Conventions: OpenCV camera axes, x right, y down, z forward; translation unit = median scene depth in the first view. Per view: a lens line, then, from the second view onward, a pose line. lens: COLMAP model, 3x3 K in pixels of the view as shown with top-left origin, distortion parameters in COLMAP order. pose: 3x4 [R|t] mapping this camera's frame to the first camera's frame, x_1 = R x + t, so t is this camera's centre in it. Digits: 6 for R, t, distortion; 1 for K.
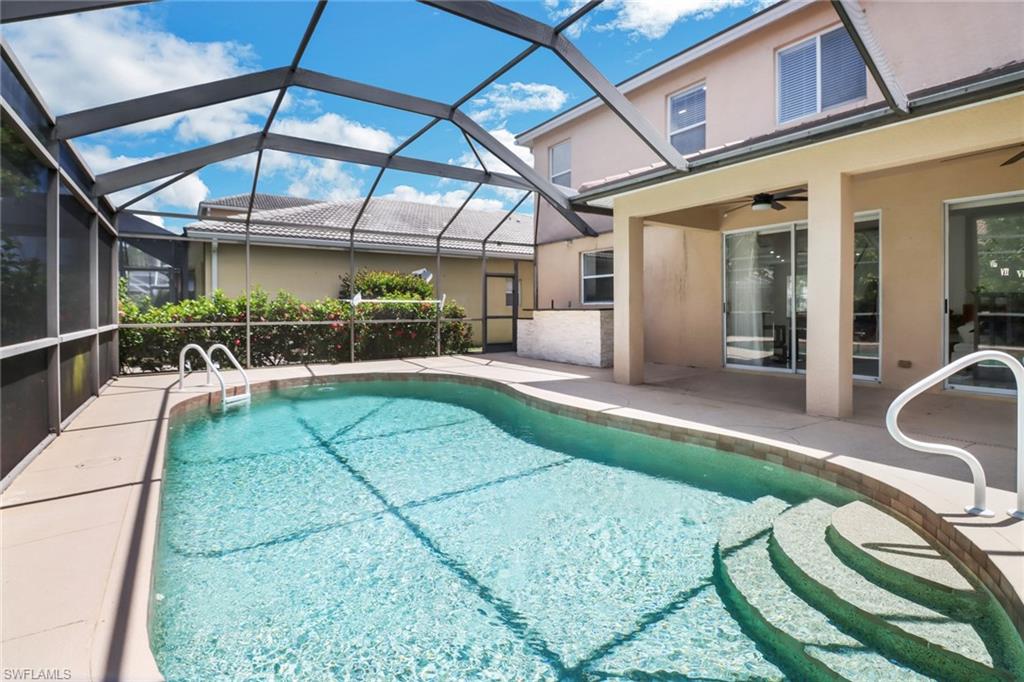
lens RADIAL K [[496.3, 0, 509.7], [0, 496.3, 312.7], [0, 0, 1]] dist [-0.000127, -0.012853]
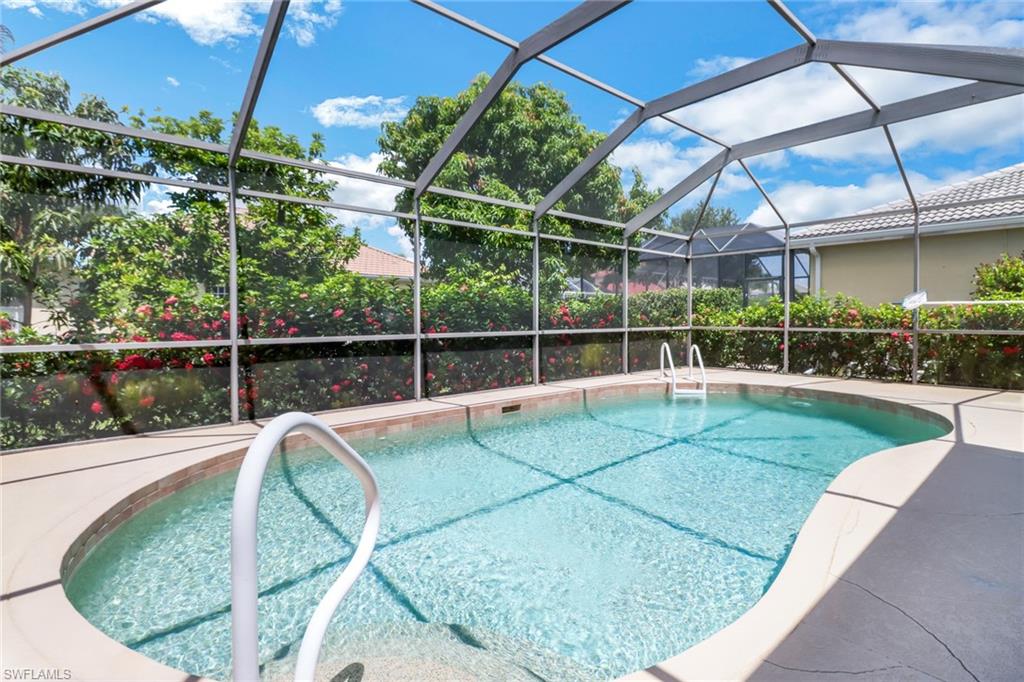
lens RADIAL K [[495.3, 0, 519.4], [0, 495.3, 320.4], [0, 0, 1]] dist [0.001220, -0.000078]
pose [[0.135275, 0.010406, -0.990753, 0.437238], [-0.002567, 0.999945, 0.010152, -0.003810], [0.990805, 0.001170, 0.135295, 0.369350]]
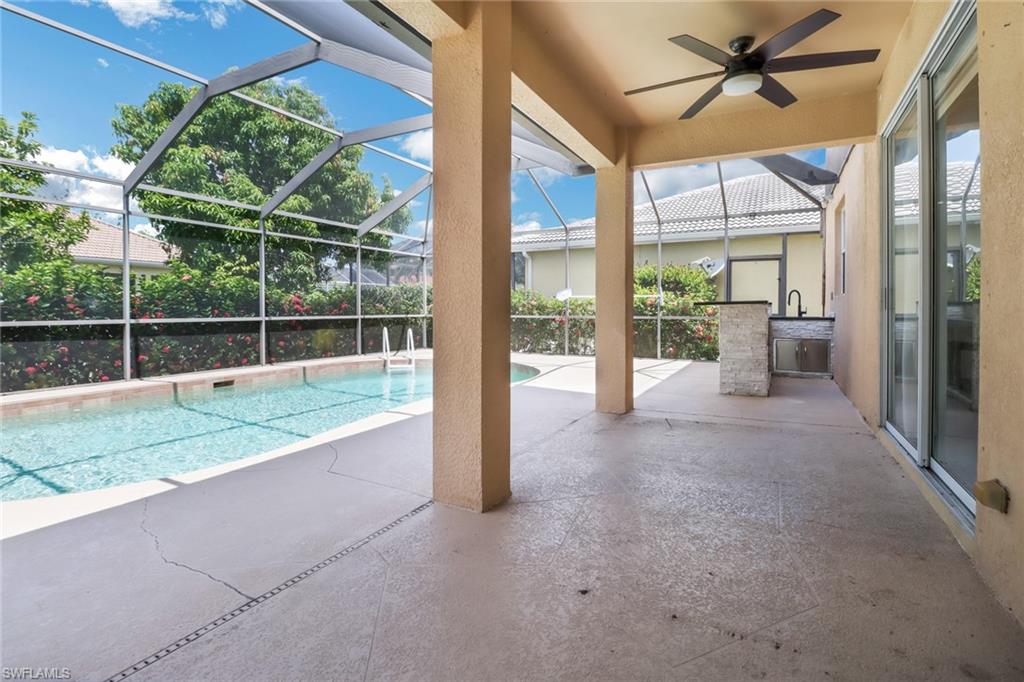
lens RADIAL K [[496.3, 0, 509.7], [0, 496.3, 312.7], [0, 0, 1]] dist [-0.000127, -0.012853]
pose [[0.468786, 0.011731, -0.883234, 0.693379], [-0.006728, 0.999930, 0.009709, 0.001804], [0.883286, 0.001391, 0.468833, 0.496673]]
